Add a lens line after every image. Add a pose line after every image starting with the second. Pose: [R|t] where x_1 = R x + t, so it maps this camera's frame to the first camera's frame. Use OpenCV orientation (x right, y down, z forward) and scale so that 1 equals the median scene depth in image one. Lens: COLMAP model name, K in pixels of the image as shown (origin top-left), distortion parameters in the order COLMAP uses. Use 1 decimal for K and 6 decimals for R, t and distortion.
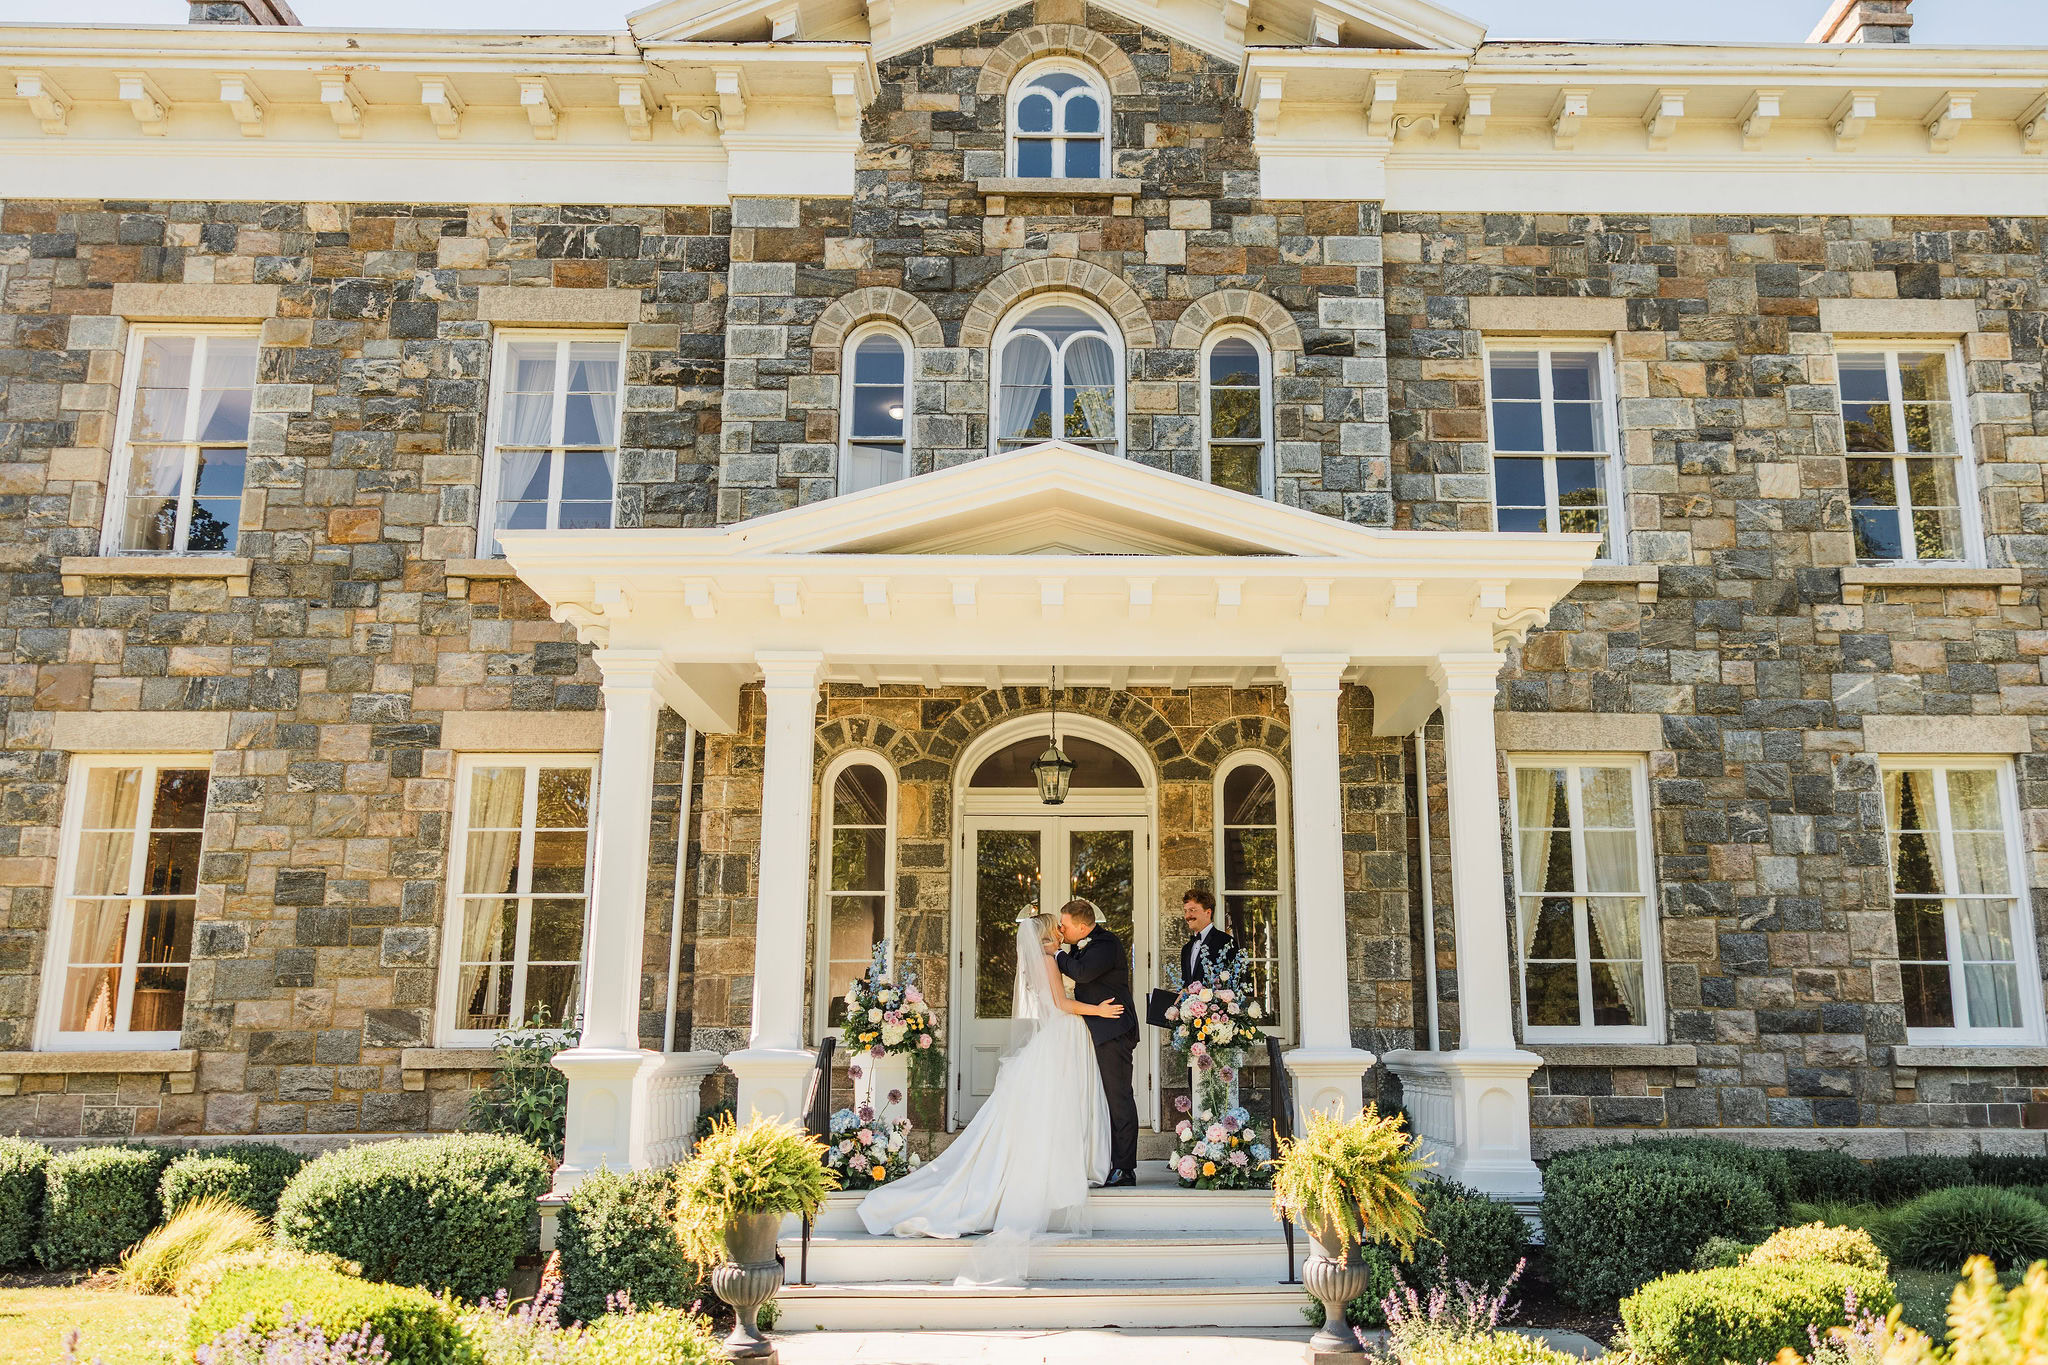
lens RADIAL K [[1638.9, 0, 1121.9], [0, 1638.9, 667.9], [0, 0, 1]] dist [0.003267, 0.000031]
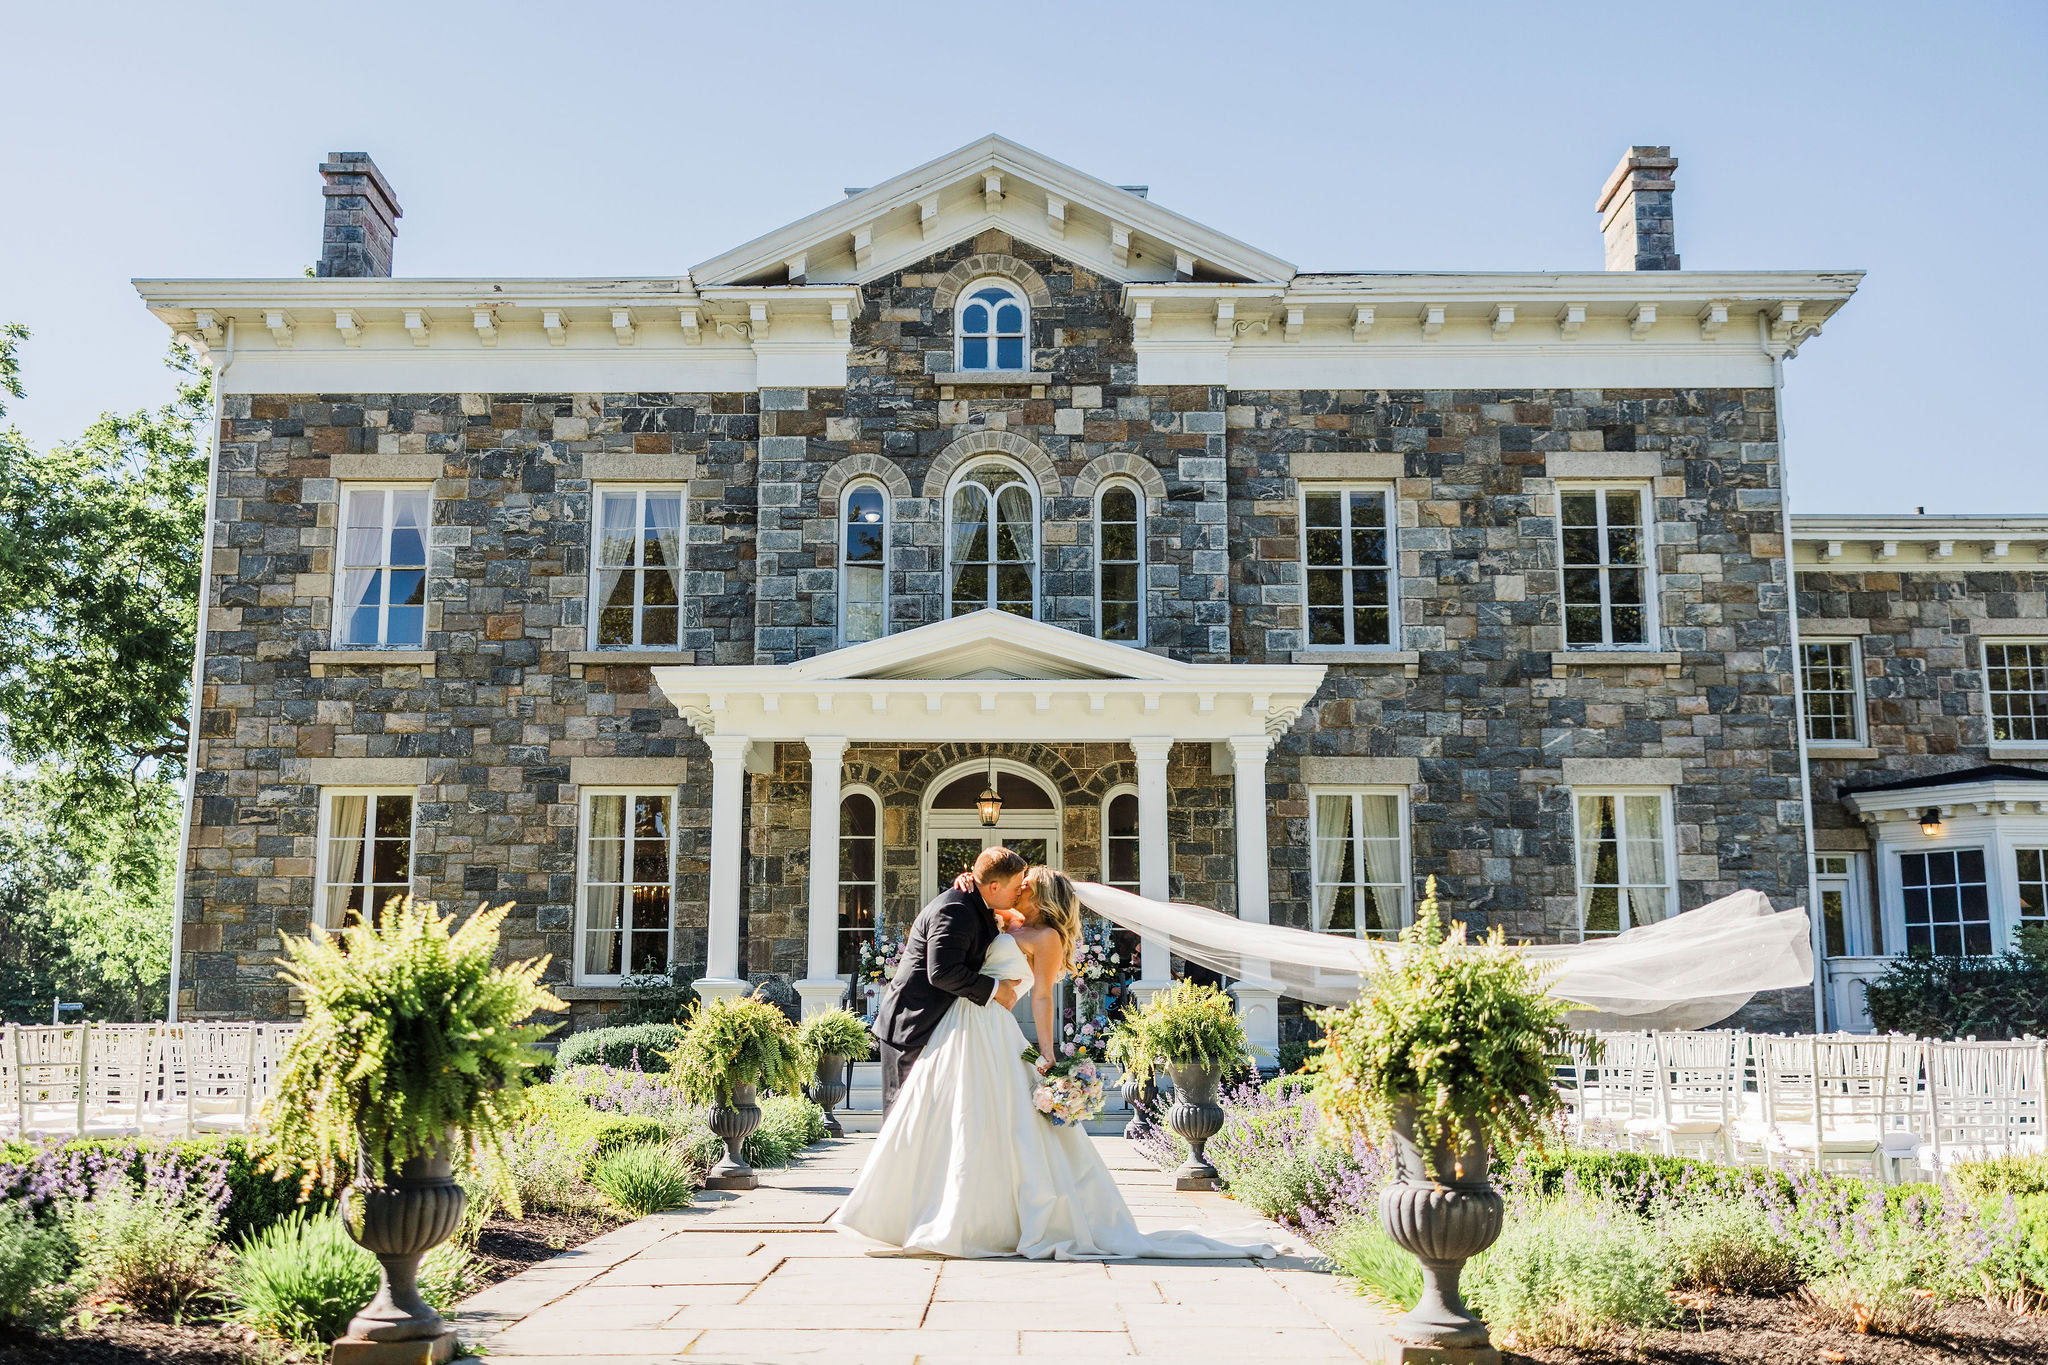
lens RADIAL K [[1930.7, 0, 998.9], [0, 1930.7, 663.6], [0, 0, 1]] dist [-0.016158, 0.008833]
pose [[0.999127, -0.002952, -0.041669, 0.035508], [0.004349, 0.999430, 0.033473, -0.108016], [0.041546, -0.033625, 0.998571, -0.663069]]
